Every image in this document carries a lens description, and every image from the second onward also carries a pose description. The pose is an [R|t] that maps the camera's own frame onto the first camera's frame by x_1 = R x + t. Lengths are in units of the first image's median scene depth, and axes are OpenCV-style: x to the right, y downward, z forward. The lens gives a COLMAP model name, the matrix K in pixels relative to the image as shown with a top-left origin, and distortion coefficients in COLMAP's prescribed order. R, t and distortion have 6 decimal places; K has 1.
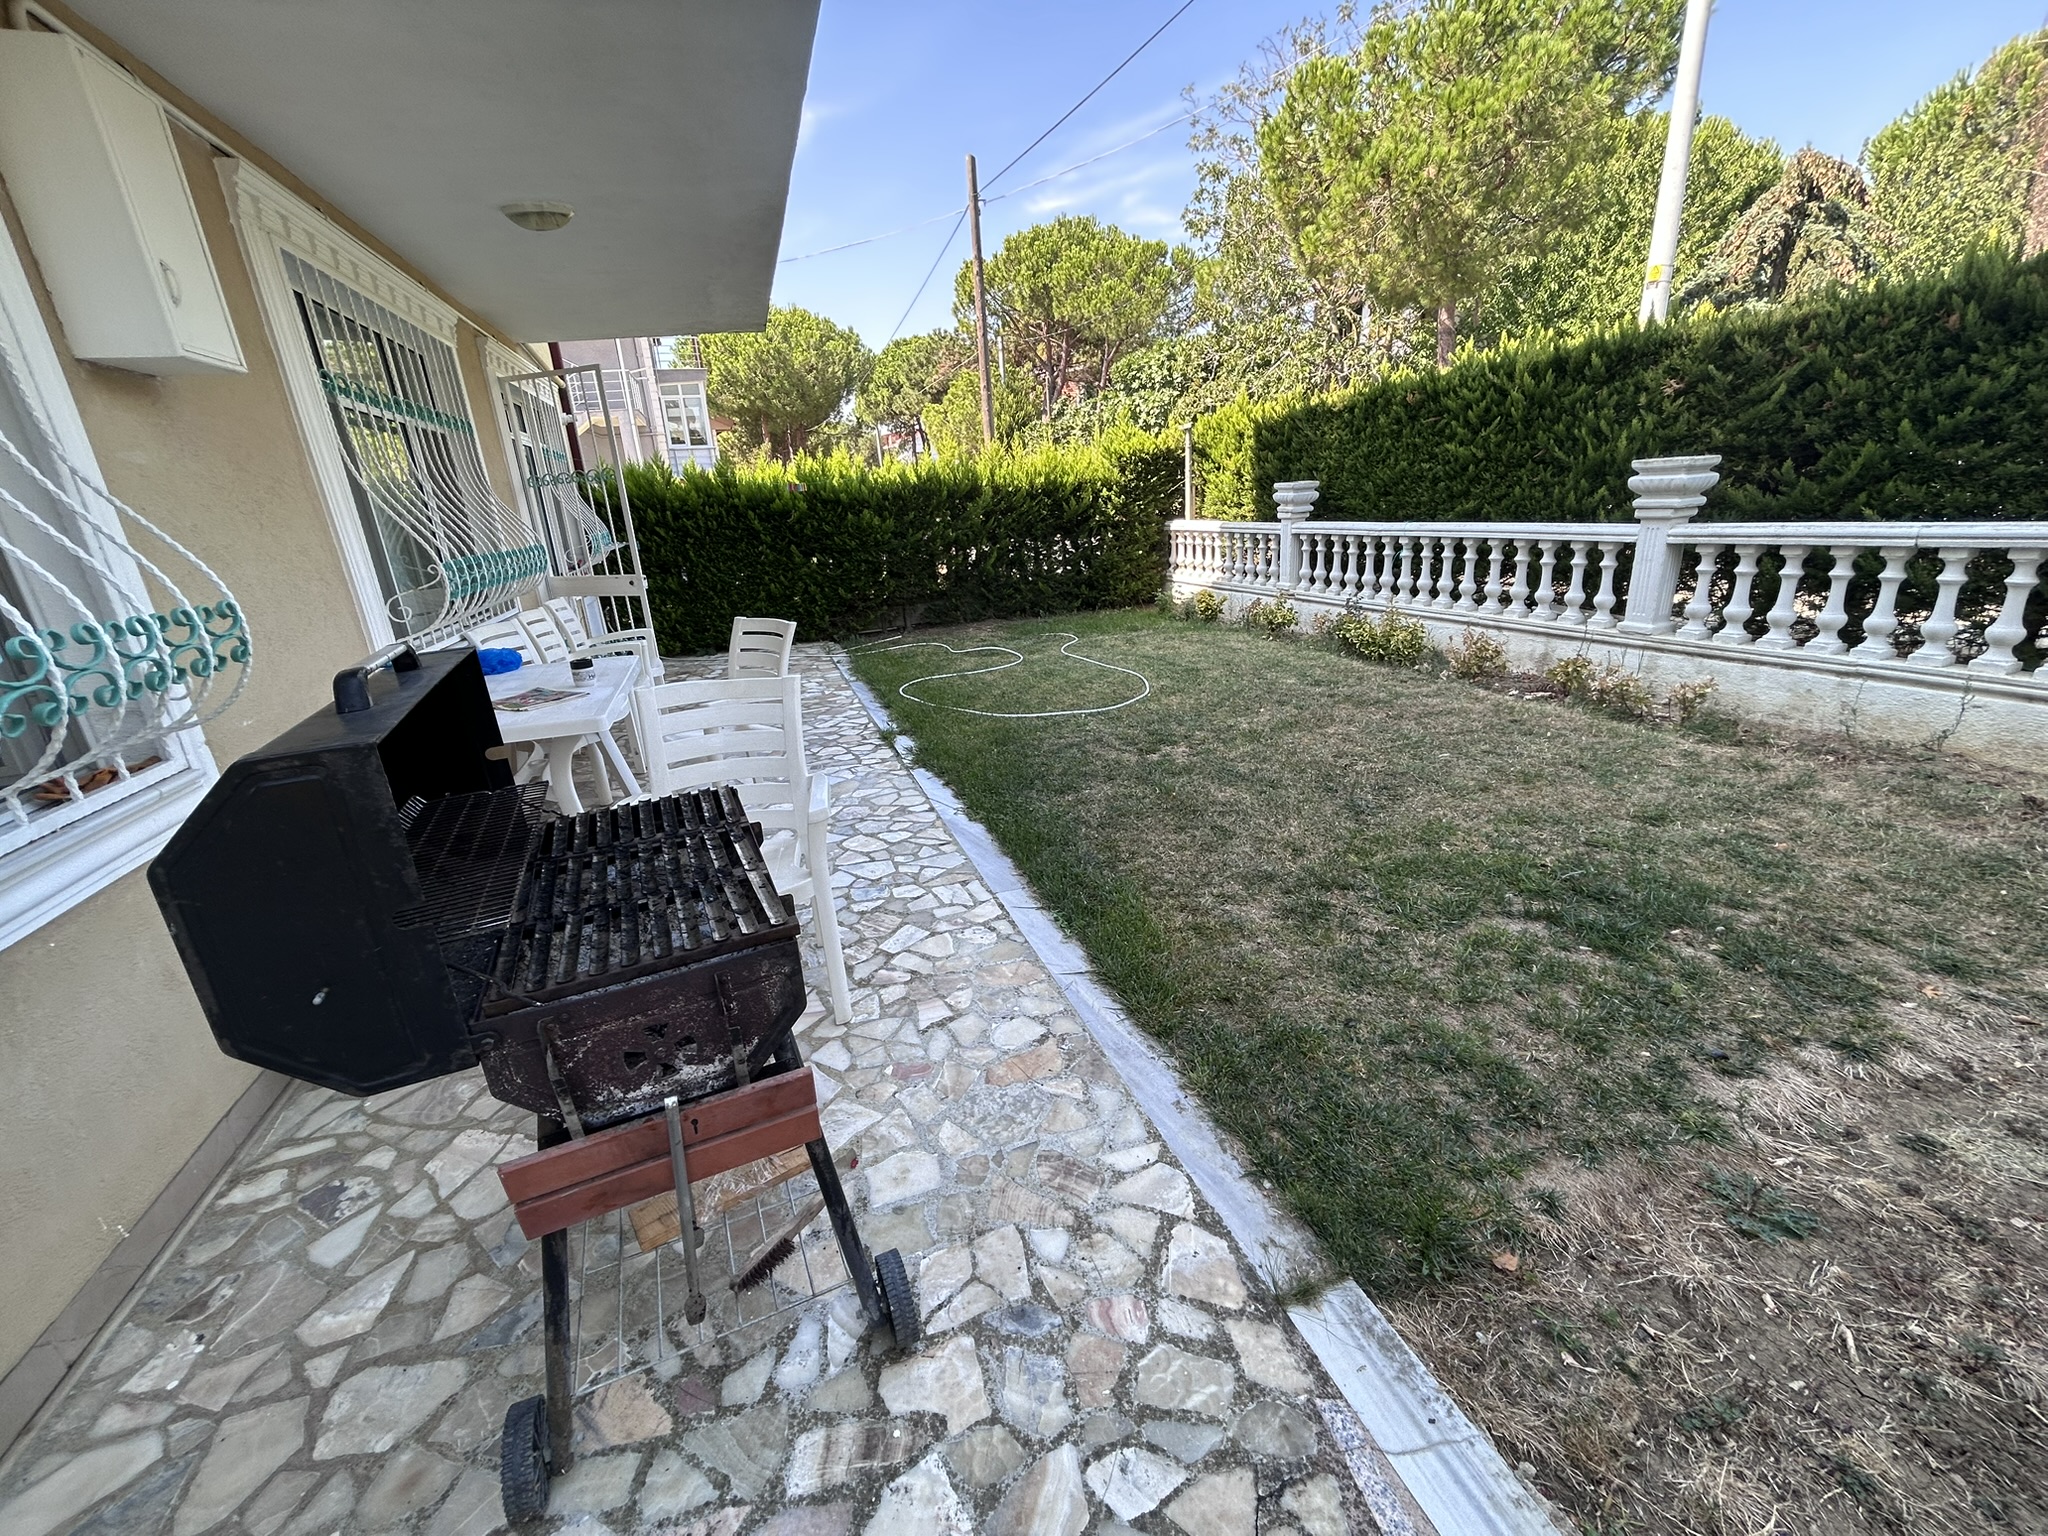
lens RADIAL K [[832.6, 0, 1026.5], [0, 832.6, 768.8], [0, 0, 1]] dist [-0.000441, 0.001557]
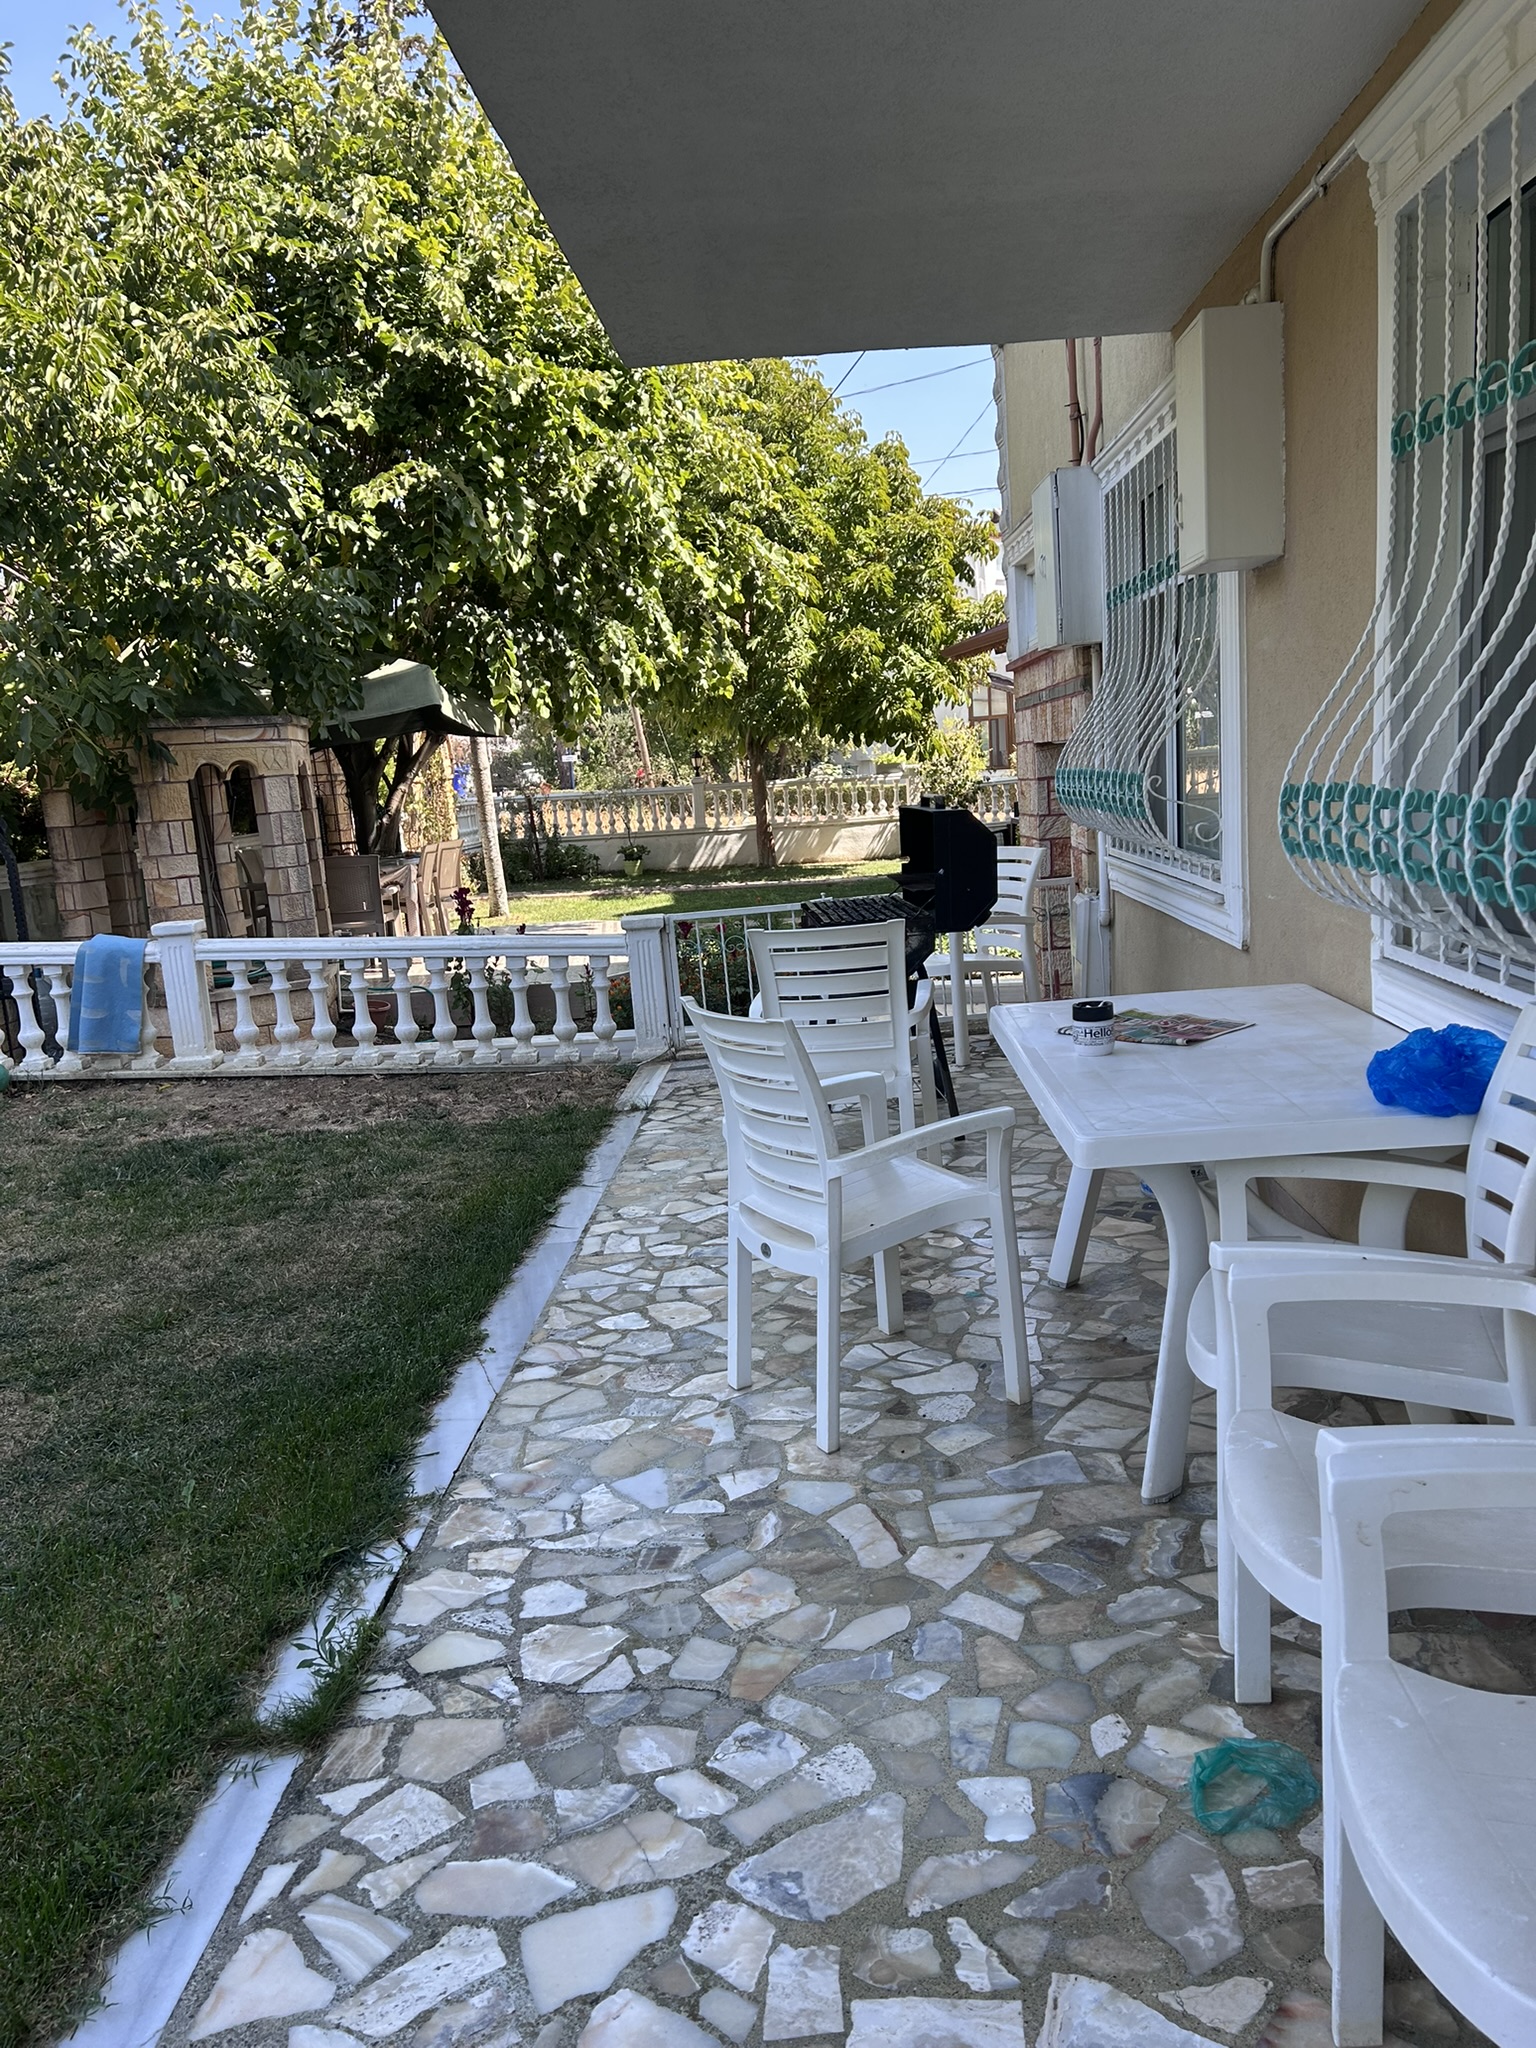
lens RADIAL K [[1537.0, 0, 778.9], [0, 1537.0, 1057.9], [0, 0, 1]] dist [0.038541, -0.031021]
pose [[-0.925699, 0.052613, 0.374585, -0.589201], [0.231379, 0.862166, 0.450703, -0.474991], [-0.299242, 0.503886, -0.810280, 1.528844]]
